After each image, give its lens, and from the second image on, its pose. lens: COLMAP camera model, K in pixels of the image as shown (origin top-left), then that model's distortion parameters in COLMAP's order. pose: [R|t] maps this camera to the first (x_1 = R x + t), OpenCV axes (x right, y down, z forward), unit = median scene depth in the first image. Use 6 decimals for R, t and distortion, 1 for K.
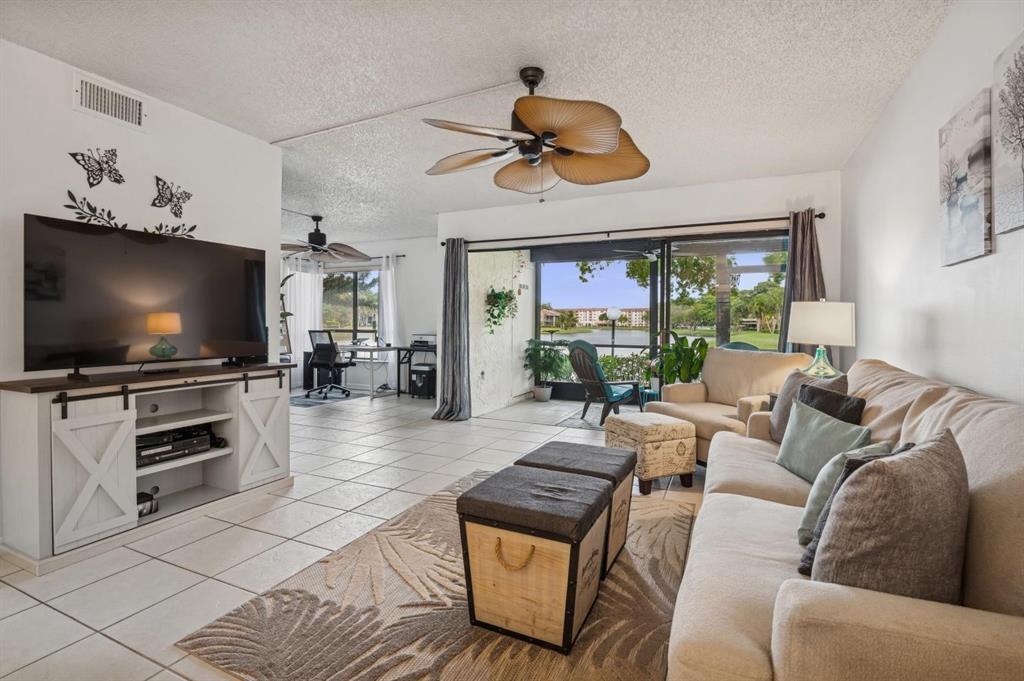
lens RADIAL K [[489.6, 0, 511.4], [0, 489.6, 327.9], [0, 0, 1]] dist [-0.016029, -0.000433]
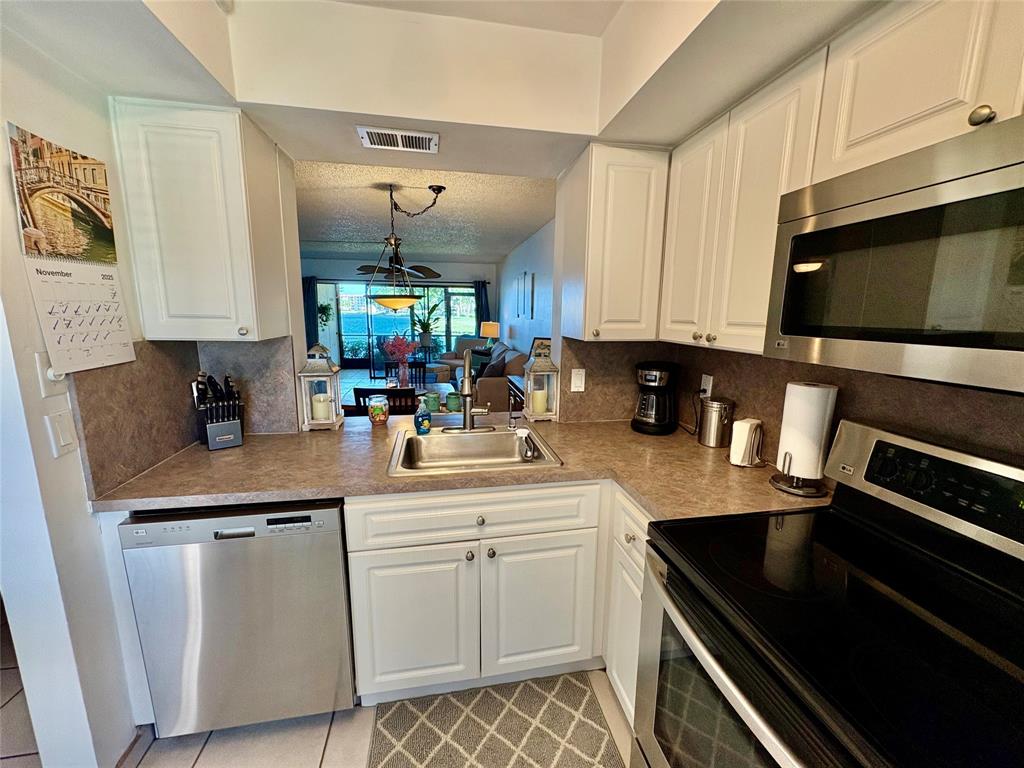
lens RADIAL K [[408.6, 0, 512.0], [0, 408.6, 384.0], [0, 0, 1]] dist [-0.001428, -0.000077]
pose [[0.811307, -0.104461, 0.575213, -0.822434], [0.004255, 0.984936, 0.172867, -0.117116], [-0.584606, -0.137801, 0.799529, -1.282927]]
